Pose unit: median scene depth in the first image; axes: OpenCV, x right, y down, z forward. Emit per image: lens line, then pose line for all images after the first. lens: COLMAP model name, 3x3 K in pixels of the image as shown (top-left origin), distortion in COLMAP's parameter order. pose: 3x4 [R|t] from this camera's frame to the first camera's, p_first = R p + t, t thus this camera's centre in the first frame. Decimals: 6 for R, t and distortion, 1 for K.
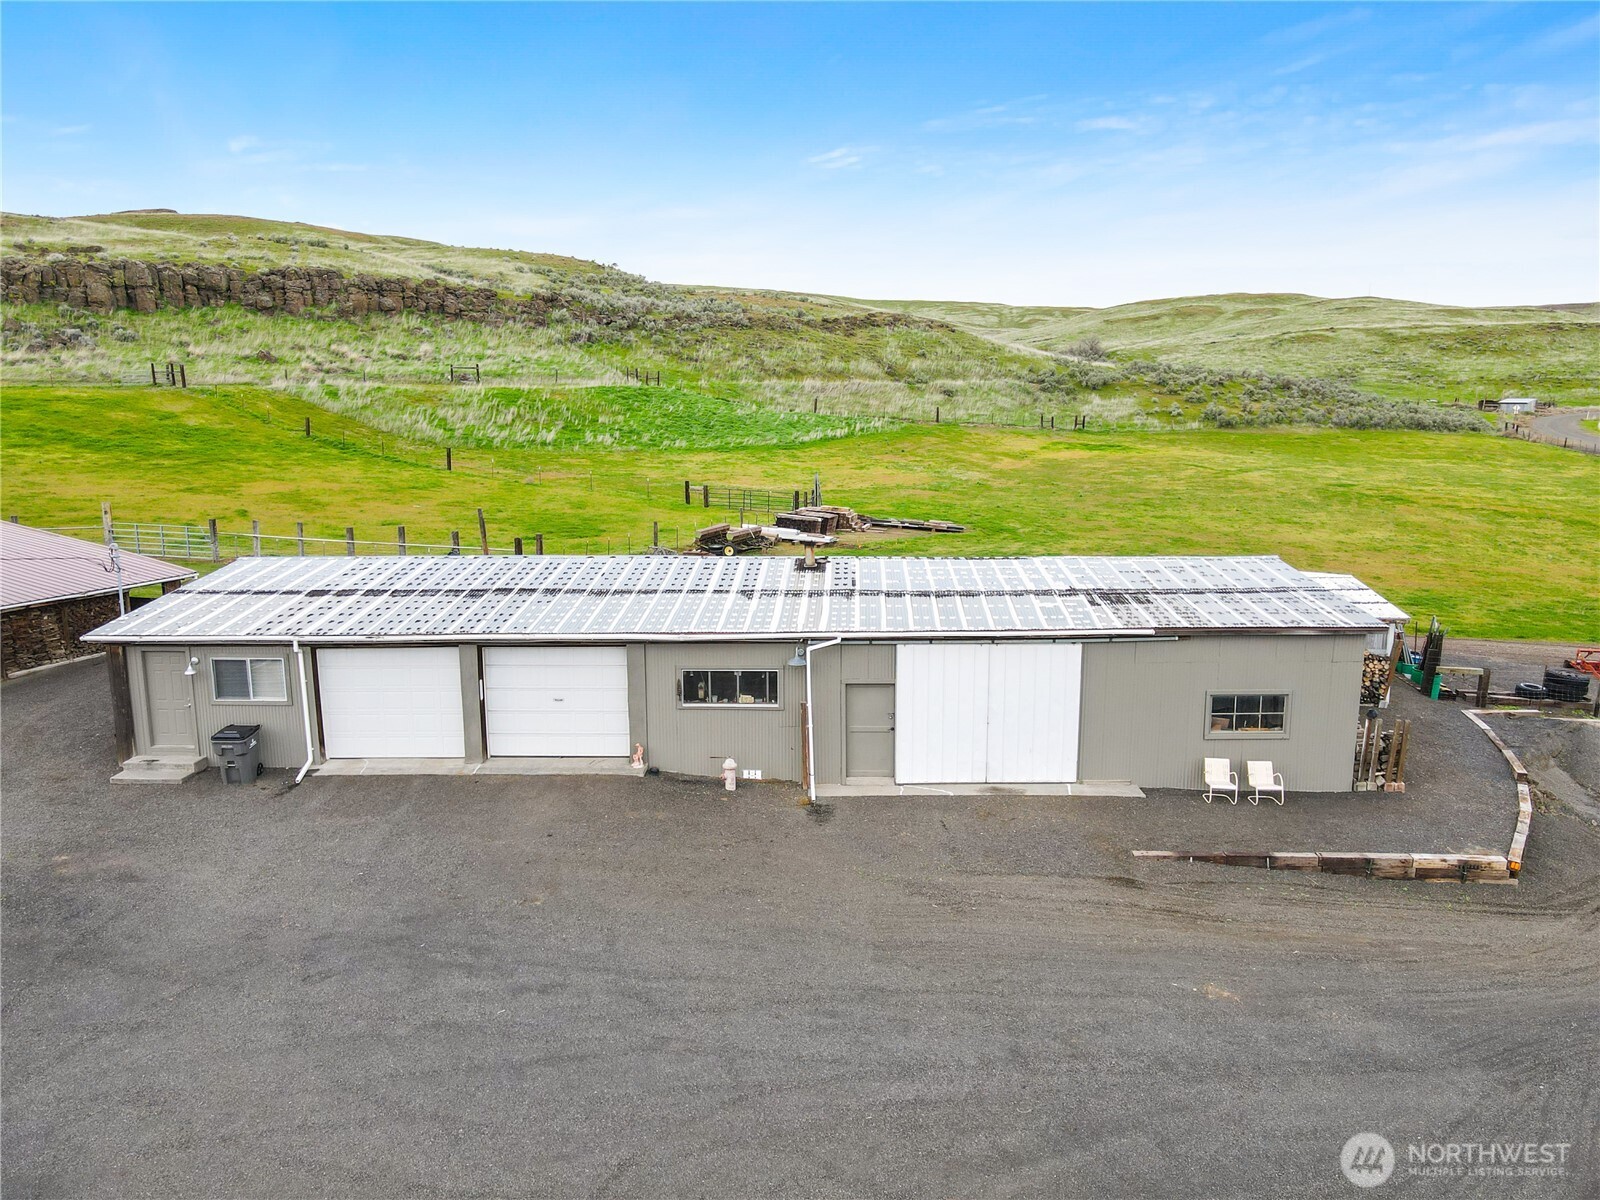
lens RADIAL K [[1165.0, 0, 800.7], [0, 1165.0, 591.9], [0, 0, 1]] dist [-0.013597, 0.040015]
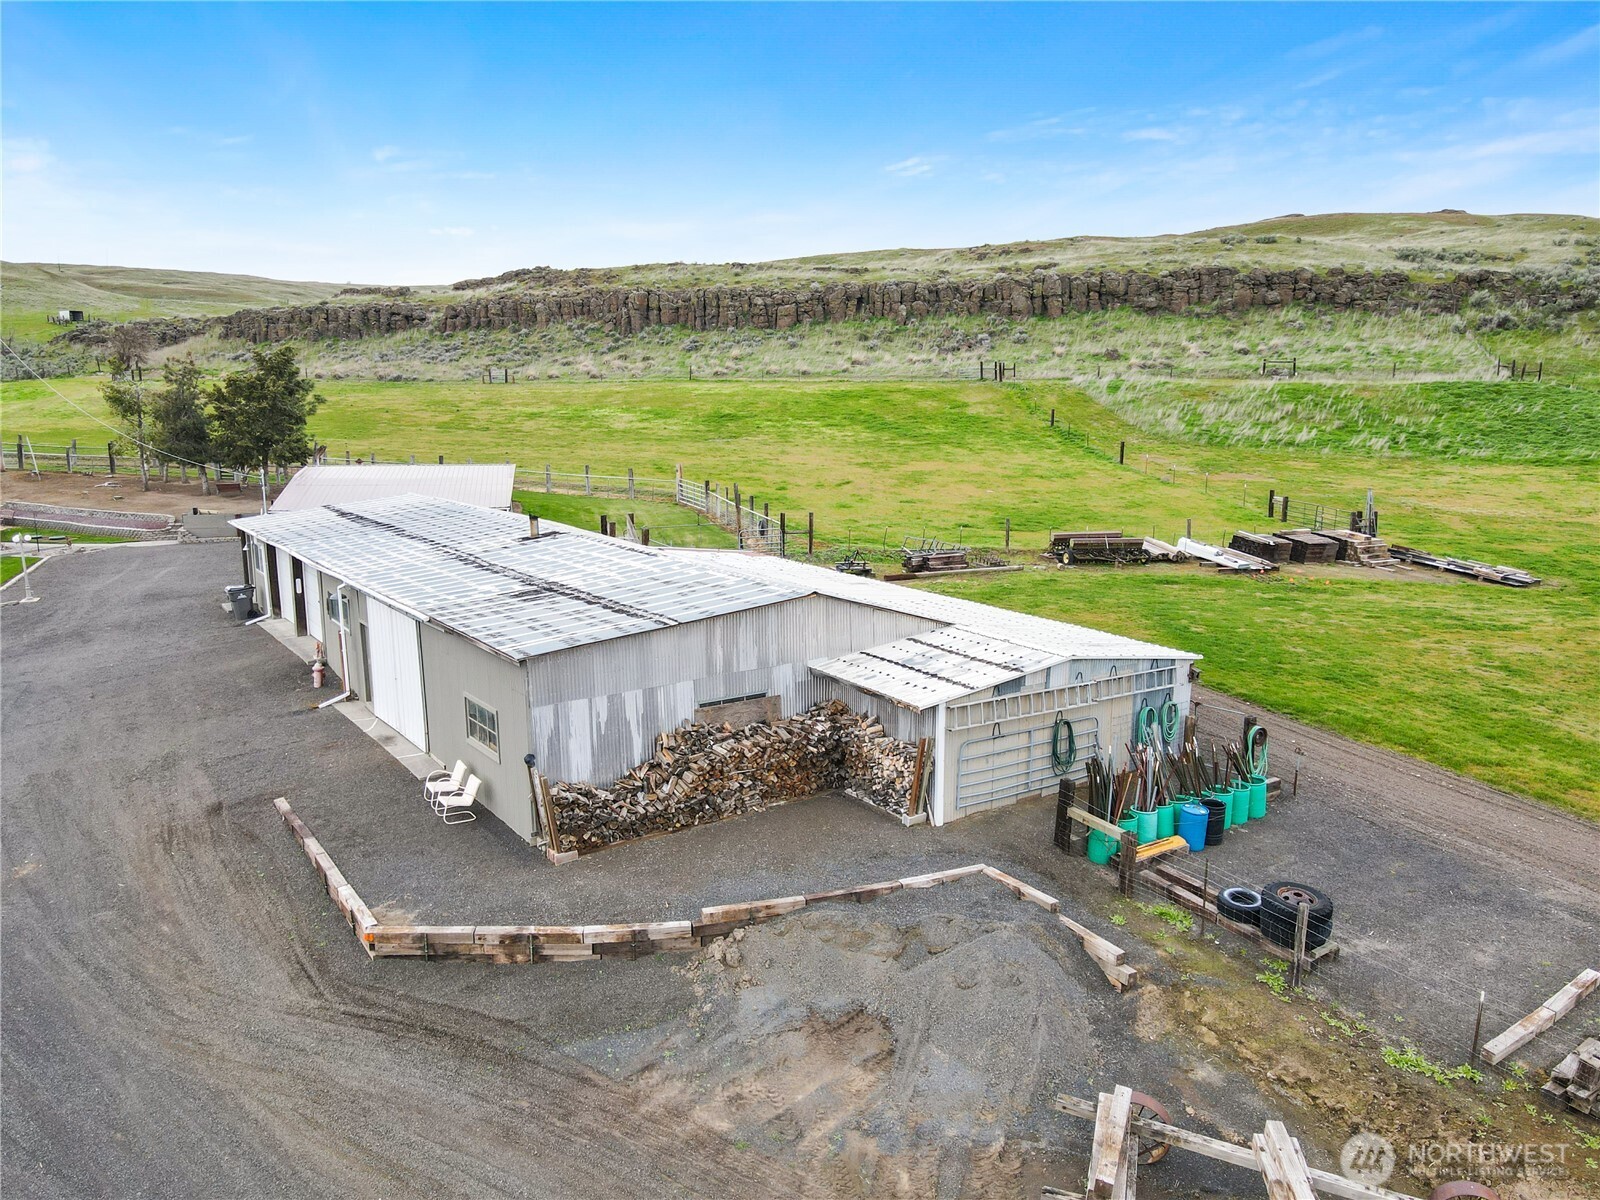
lens RADIAL K [[1165.0, 0, 800.7], [0, 1165.0, 591.9], [0, 0, 1]] dist [-0.013597, 0.040015]
pose [[0.585442, 0.144845, -0.797670, 0.233787], [-0.141979, 0.987022, 0.075024, -0.020299], [0.798185, 0.069330, 0.598410, 0.116274]]
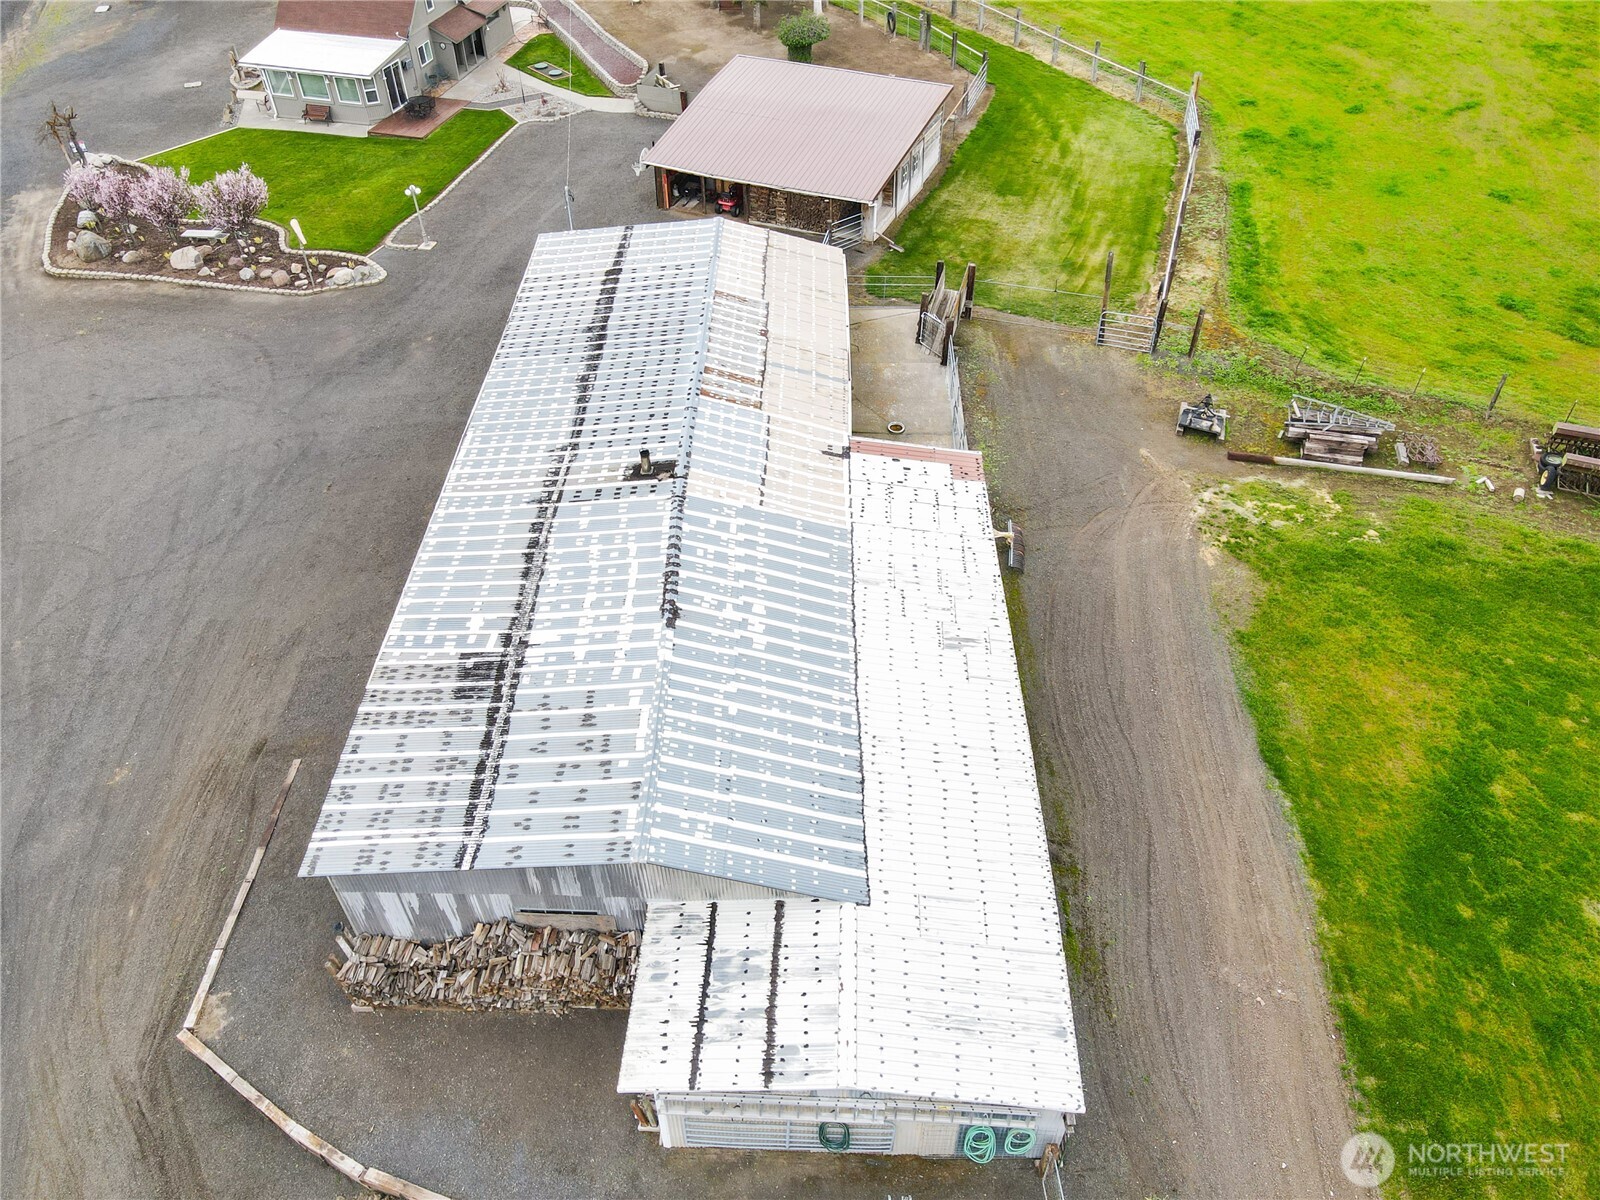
lens RADIAL K [[1165.0, 0, 800.7], [0, 1165.0, 591.9], [0, 0, 1]] dist [-0.013597, 0.040015]
pose [[0.016903, 0.667172, -0.744712, 0.186964], [-0.176468, 0.735117, 0.654570, -0.141973], [0.984161, 0.120353, 0.130160, 0.221152]]
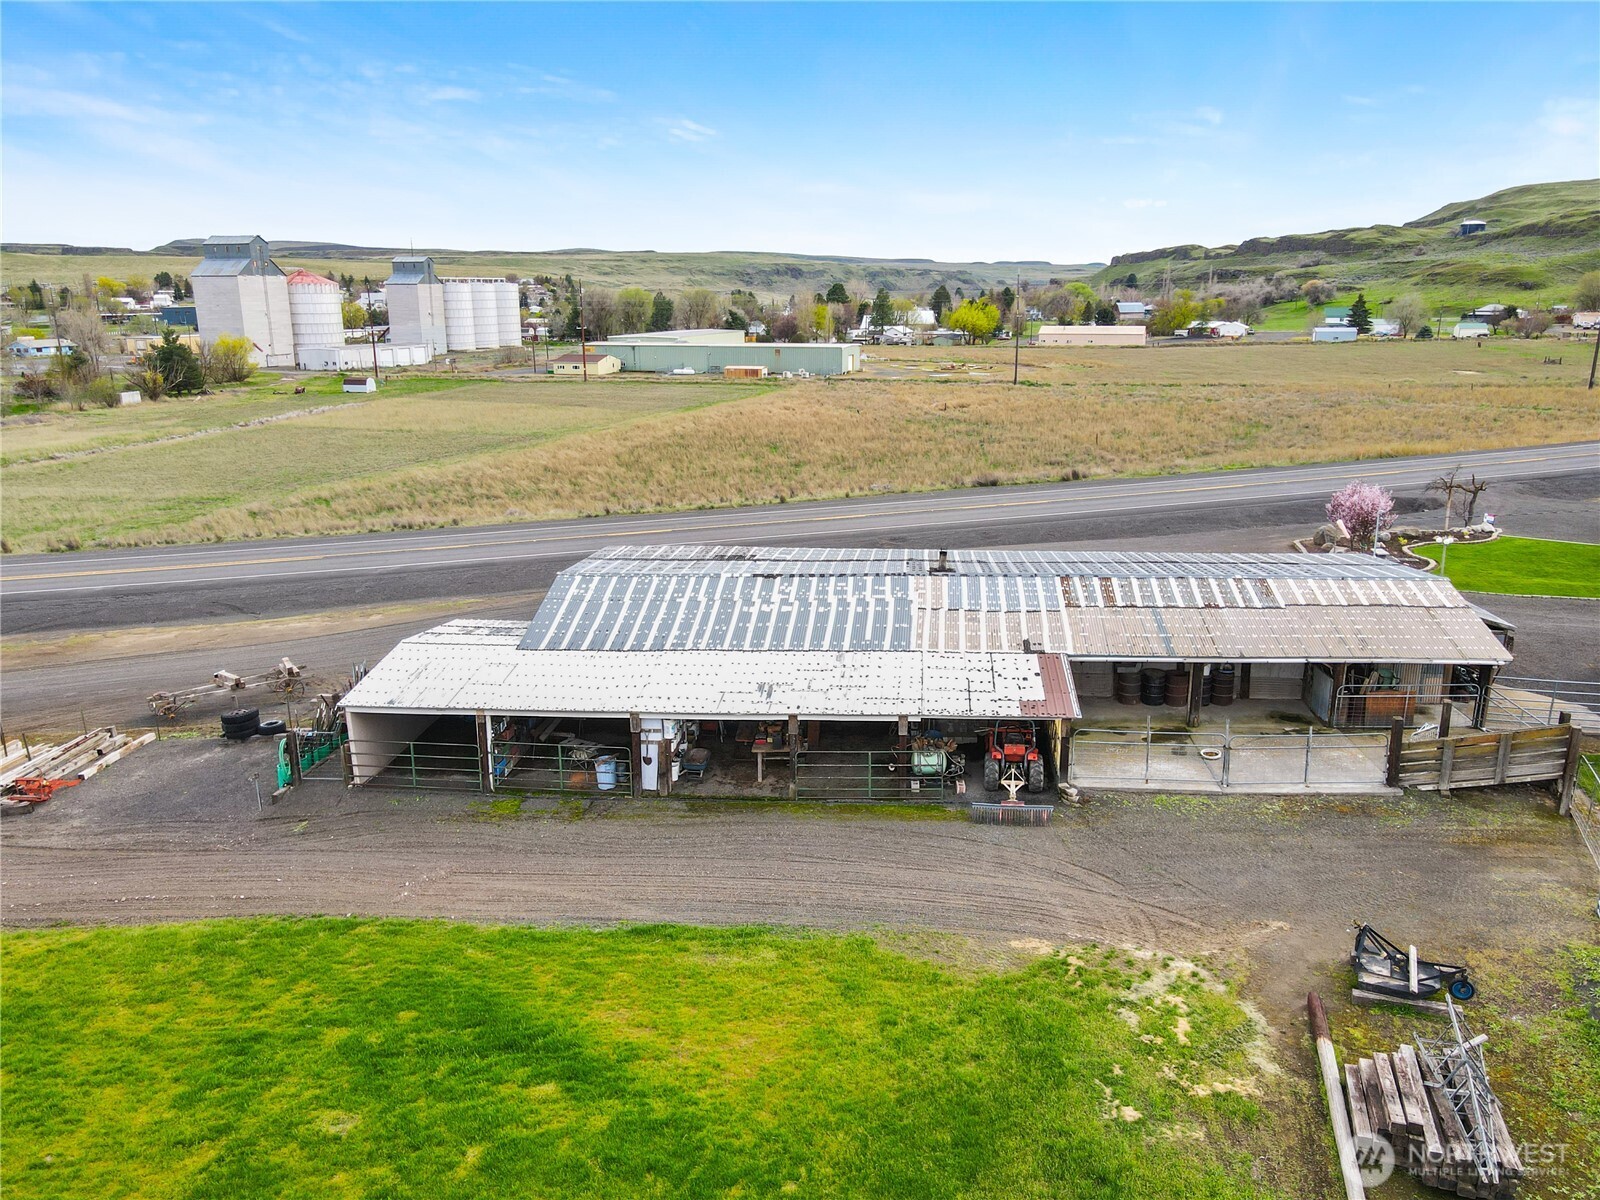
lens RADIAL K [[1165.0, 0, 800.7], [0, 1165.0, 591.9], [0, 0, 1]] dist [-0.013597, 0.040015]
pose [[-0.999235, -0.009464, 0.037935, 0.024542], [0.007626, 0.904449, 0.426514, -0.119087], [-0.038347, 0.426477, -0.903685, 0.472804]]
